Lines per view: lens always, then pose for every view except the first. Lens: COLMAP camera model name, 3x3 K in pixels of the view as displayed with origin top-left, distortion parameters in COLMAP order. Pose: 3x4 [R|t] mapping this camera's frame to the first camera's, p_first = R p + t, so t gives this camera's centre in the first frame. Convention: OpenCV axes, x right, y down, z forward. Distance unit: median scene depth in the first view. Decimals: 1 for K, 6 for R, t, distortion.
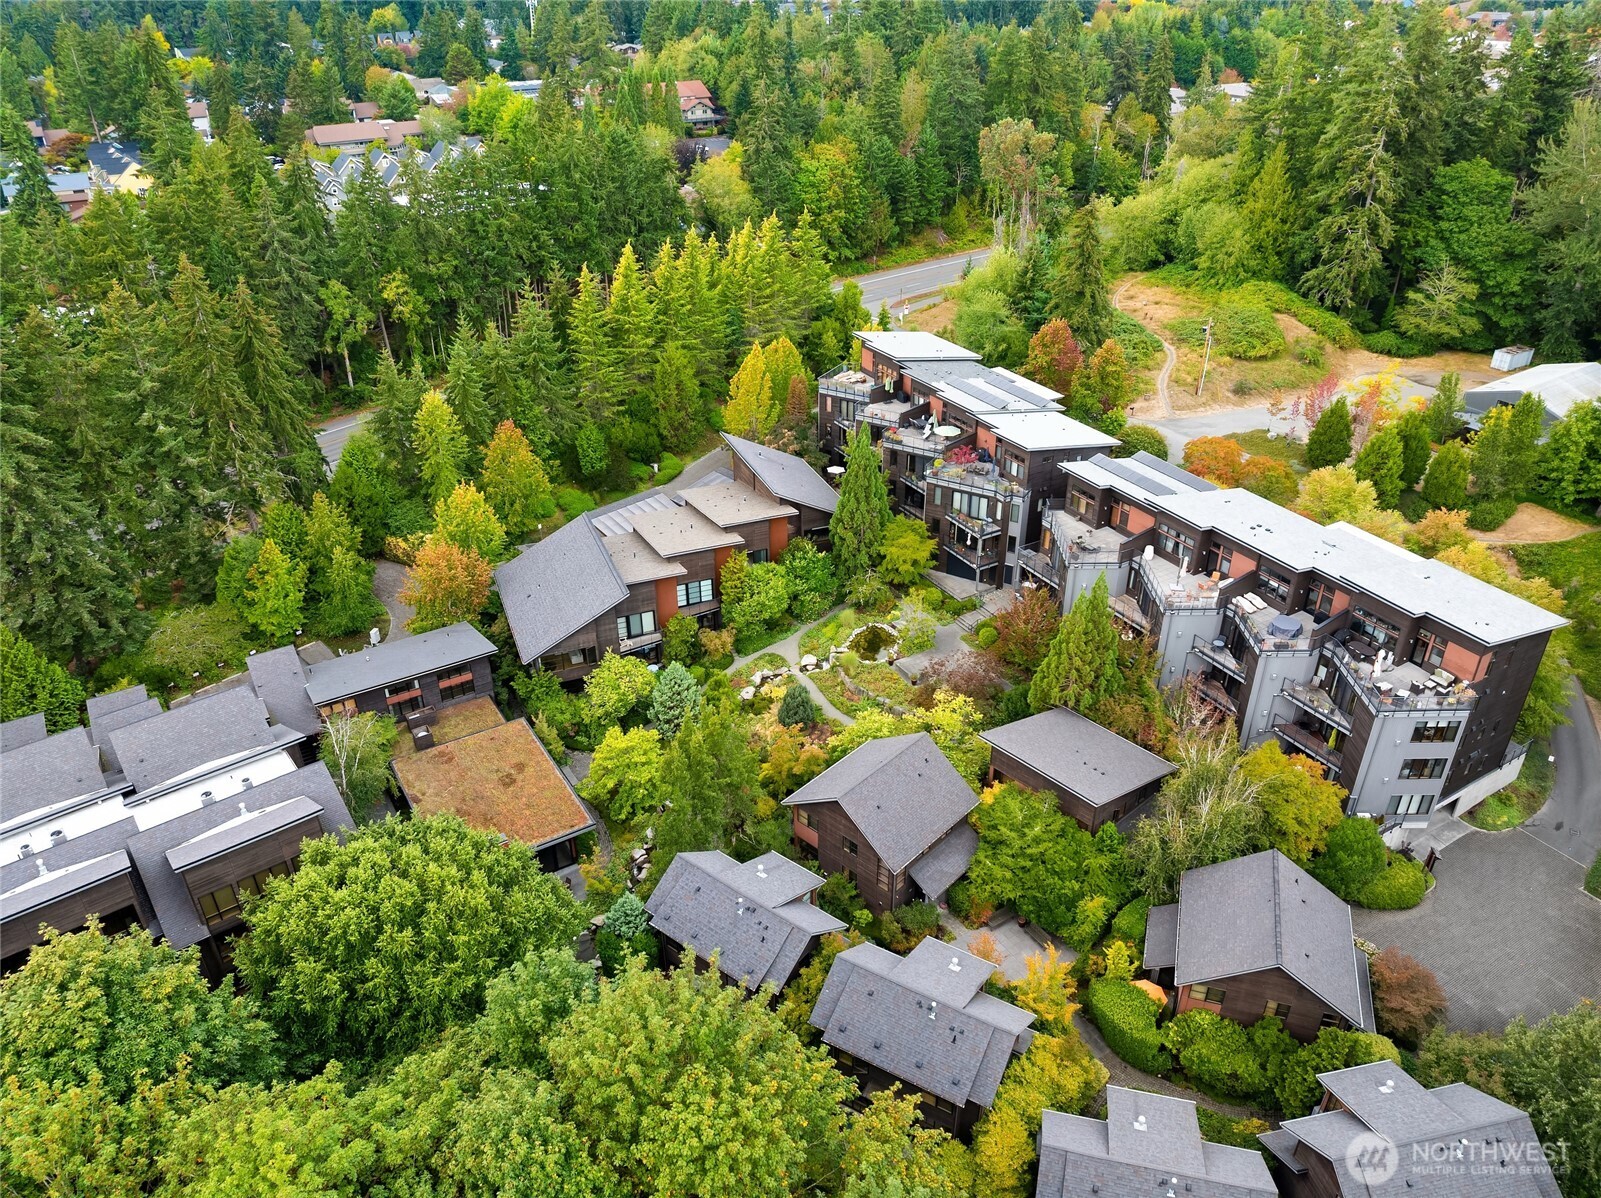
lens RADIAL K [[1141.6, 0, 800.5], [0, 1141.6, 599.0], [0, 0, 1]] dist [-0.002597, -0.073367]
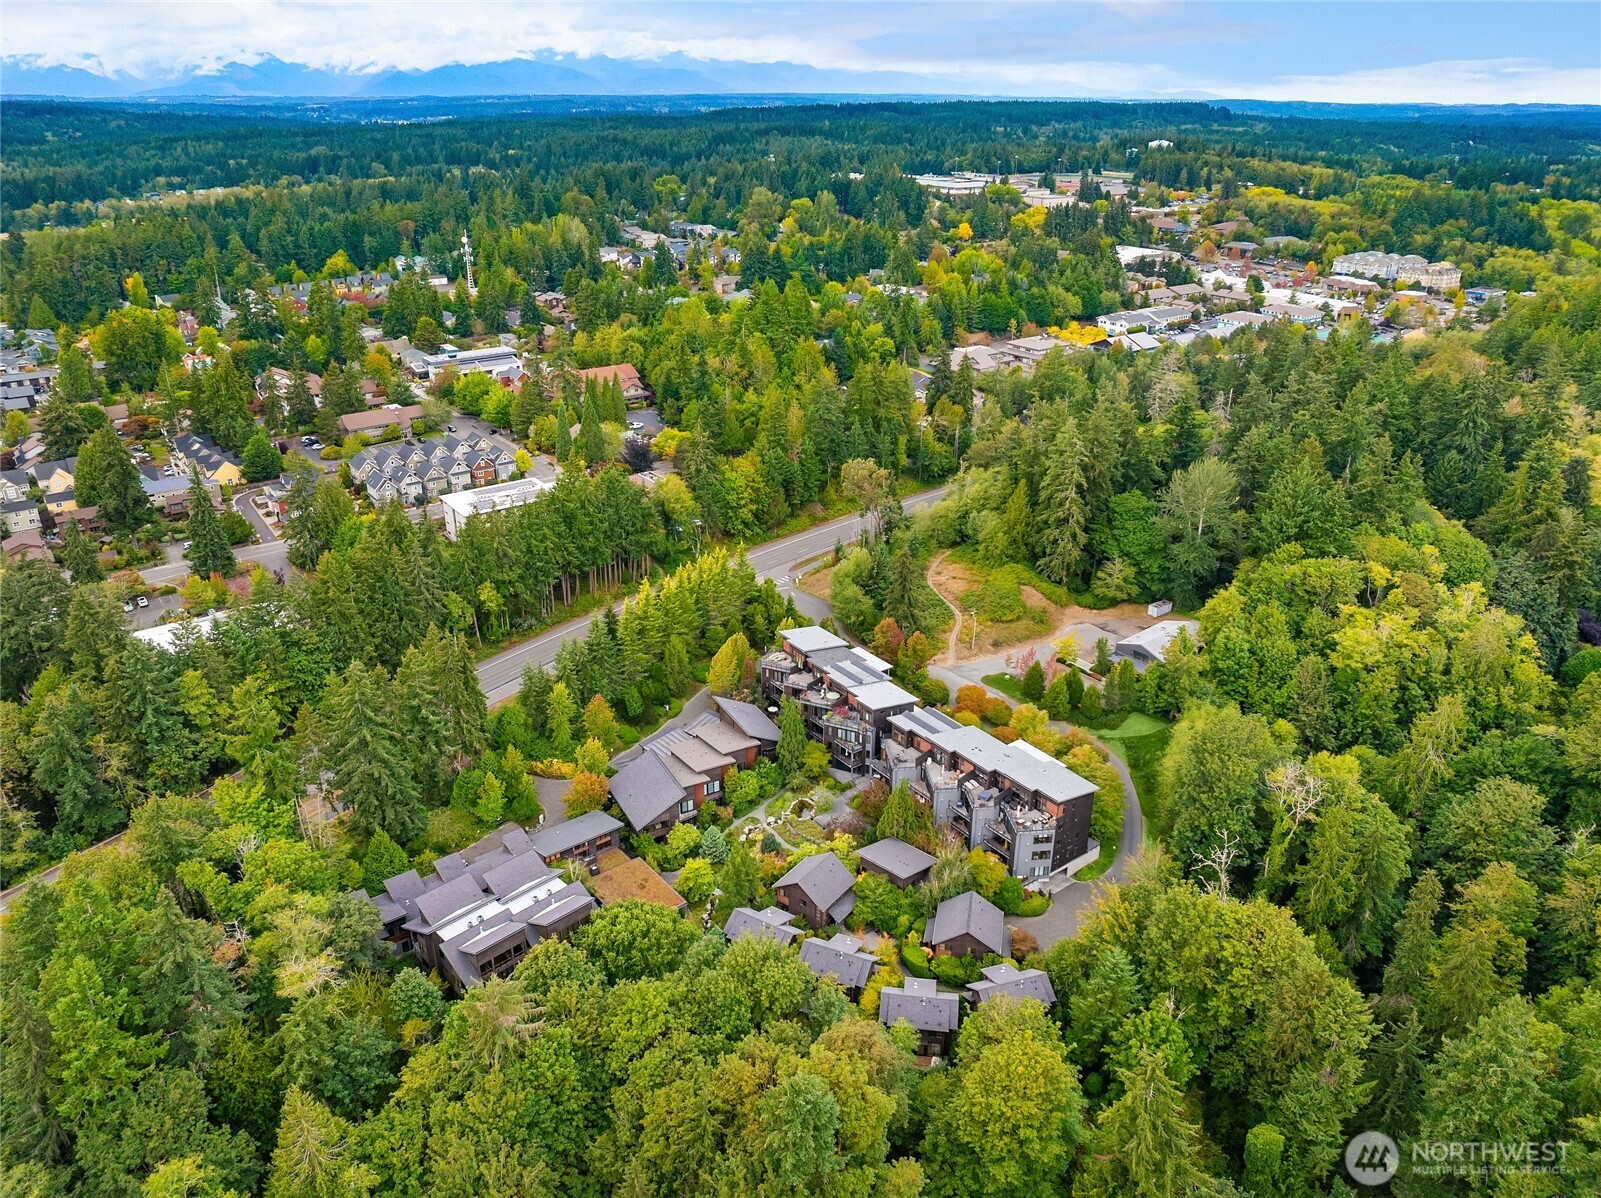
lens RADIAL K [[1141.6, 0, 800.5], [0, 1141.6, 599.0], [0, 0, 1]] dist [-0.002597, -0.073367]
pose [[0.993903, -0.038364, 0.103369, -0.133967], [0.049235, 0.993278, -0.104758, -0.118946], [-0.098655, 0.109209, 0.989111, -1.036016]]
